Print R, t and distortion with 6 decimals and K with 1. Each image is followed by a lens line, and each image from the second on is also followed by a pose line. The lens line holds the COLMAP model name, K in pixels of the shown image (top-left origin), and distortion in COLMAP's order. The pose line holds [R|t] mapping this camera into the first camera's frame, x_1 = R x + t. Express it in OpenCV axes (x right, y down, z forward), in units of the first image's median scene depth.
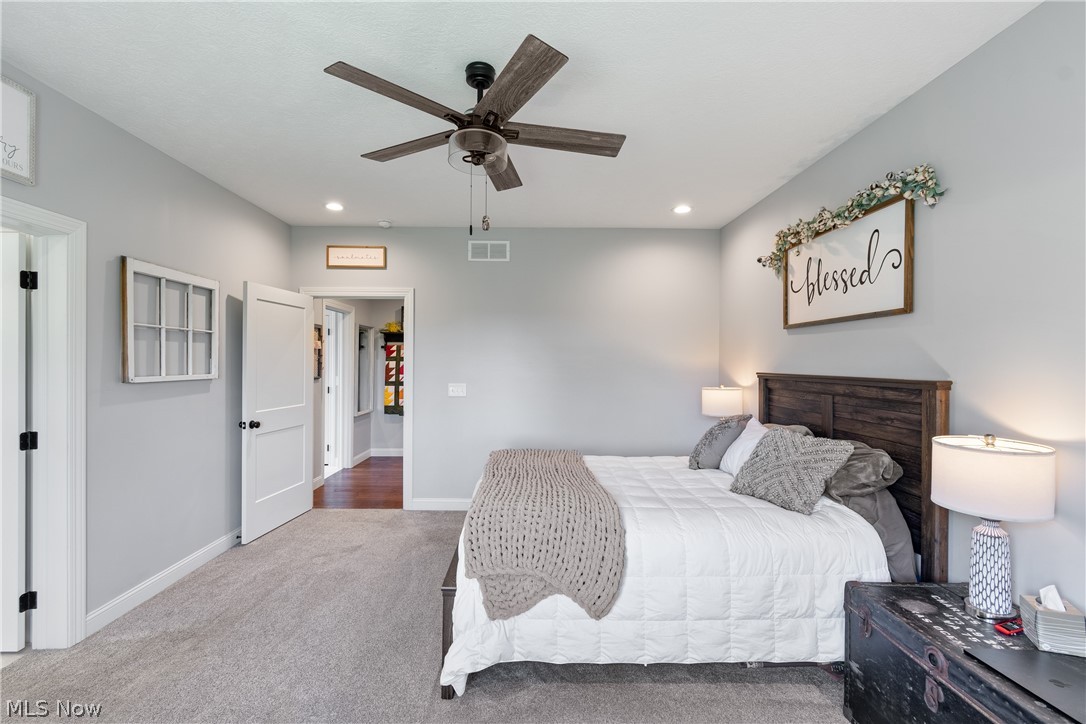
lens RADIAL K [[486.0, 0, 543.3], [0, 486.0, 362.5], [0, 0, 1]] dist [0.001559, -0.001255]
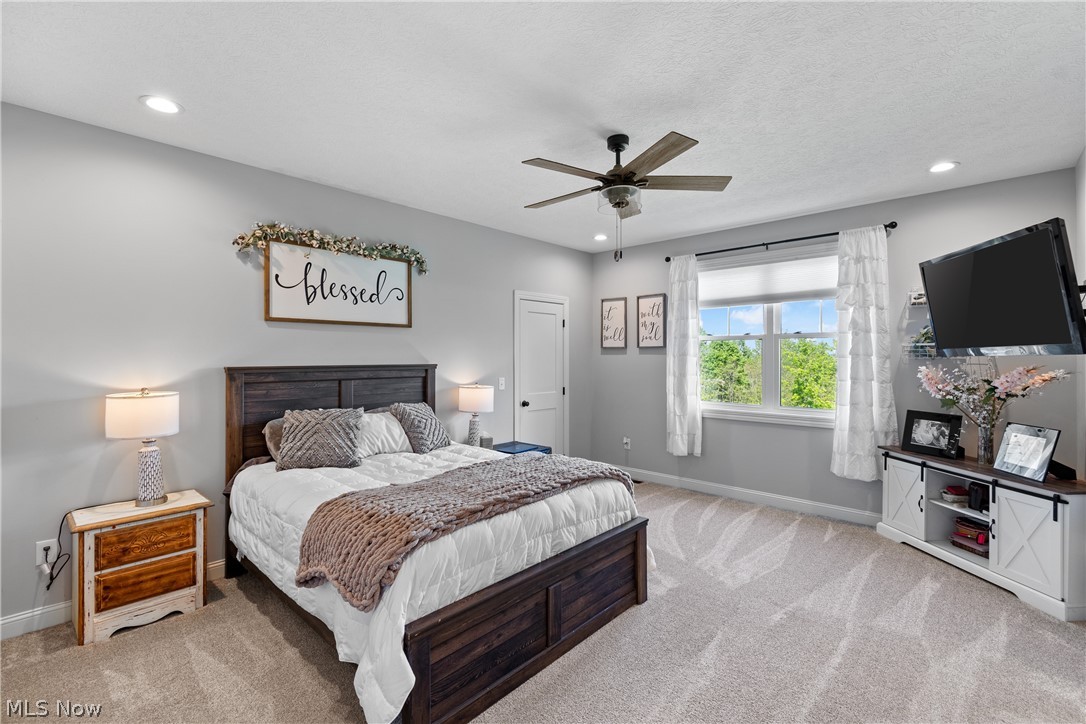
lens RADIAL K [[486.0, 0, 543.4], [0, 486.0, 359.0], [0, 0, 1]] dist [0.001559, -0.001255]
pose [[-0.719344, -0.008309, 0.694604, -0.701210], [-0.003010, 0.999956, 0.008844, -0.002985], [-0.694648, 0.004271, -0.719338, 1.596370]]
